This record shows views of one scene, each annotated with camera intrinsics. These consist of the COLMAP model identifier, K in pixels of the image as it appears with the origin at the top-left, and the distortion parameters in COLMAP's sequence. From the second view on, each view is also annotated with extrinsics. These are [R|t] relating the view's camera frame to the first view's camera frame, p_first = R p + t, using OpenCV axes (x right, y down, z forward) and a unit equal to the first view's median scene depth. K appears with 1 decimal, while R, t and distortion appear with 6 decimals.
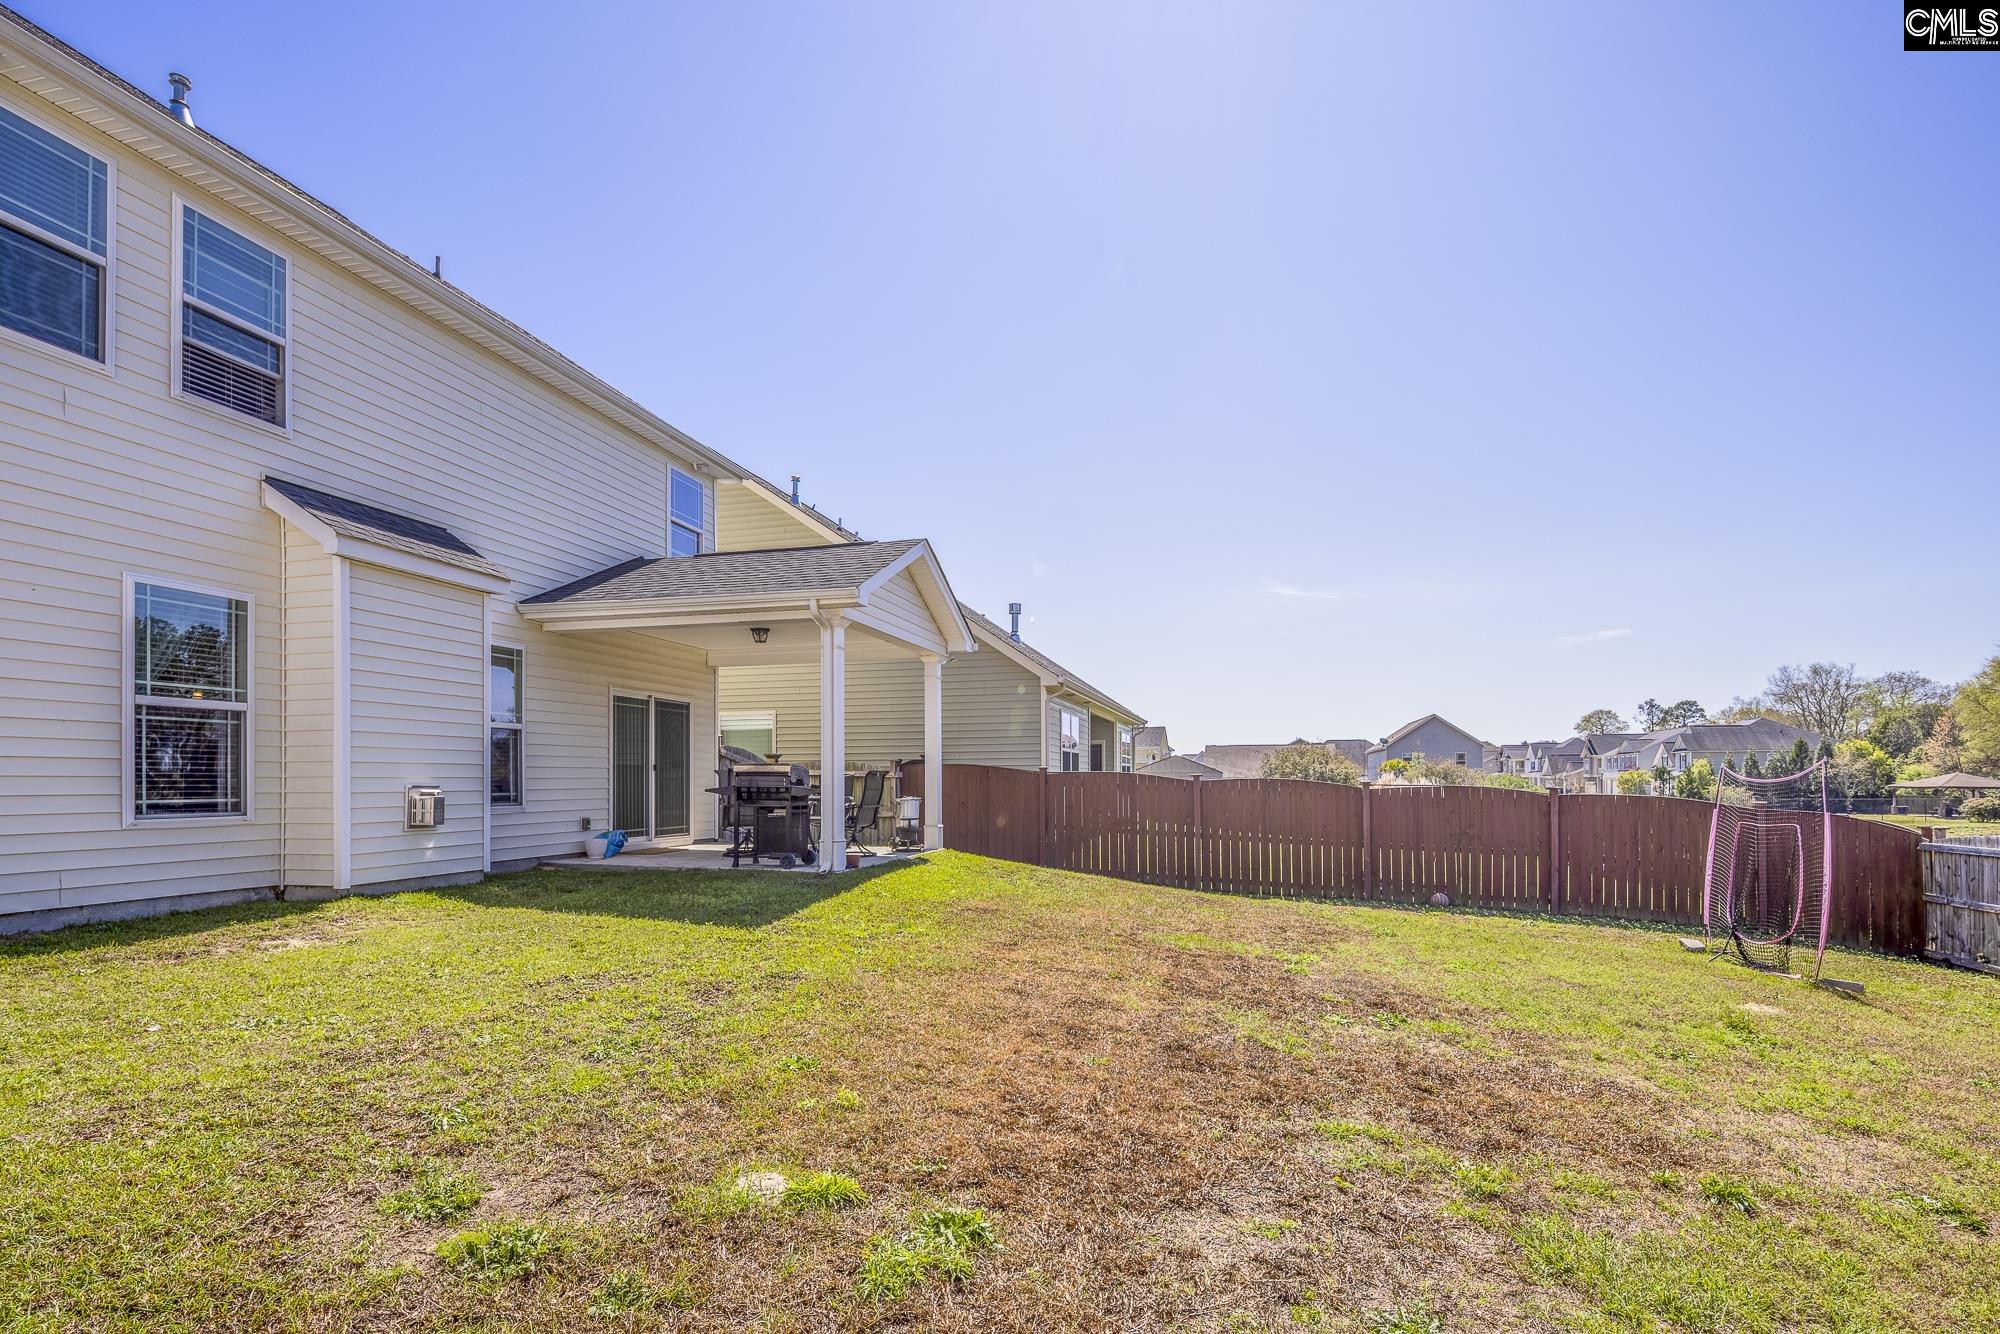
lens RADIAL K [[970.4, 0, 1003.1], [0, 970.4, 779.8], [0, 0, 1]] dist [0.002824, -0.000977]
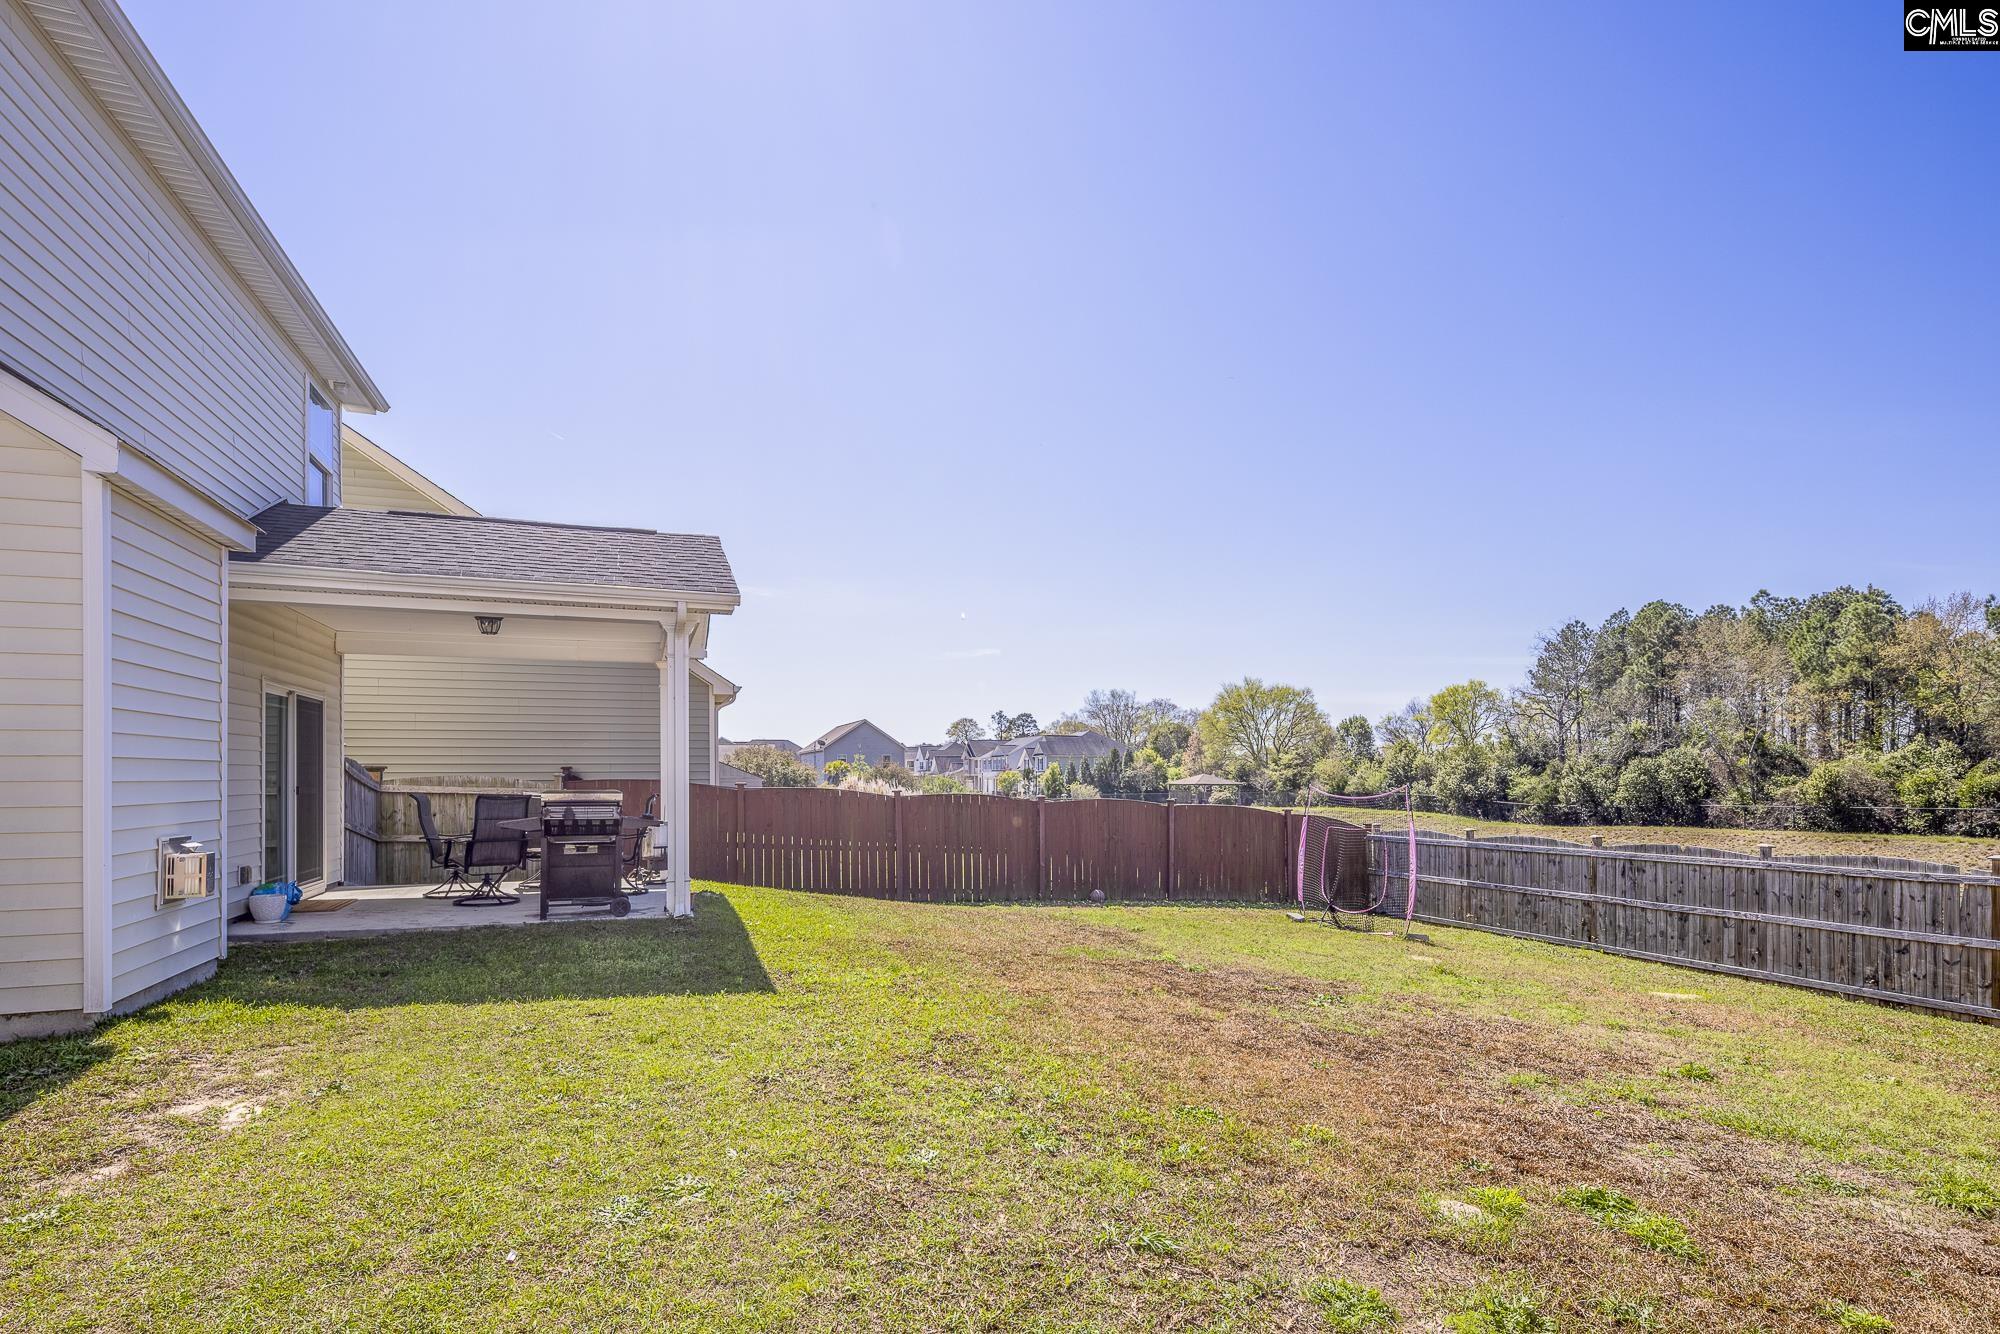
lens RADIAL K [[970.4, 0, 1003.1], [0, 970.4, 779.8], [0, 0, 1]] dist [0.002824, -0.000977]
pose [[0.819145, -0.002134, 0.573583, -0.326627], [-0.000034, 0.999993, 0.003769, -0.022316], [-0.573587, -0.003106, 0.819139, 0.093822]]
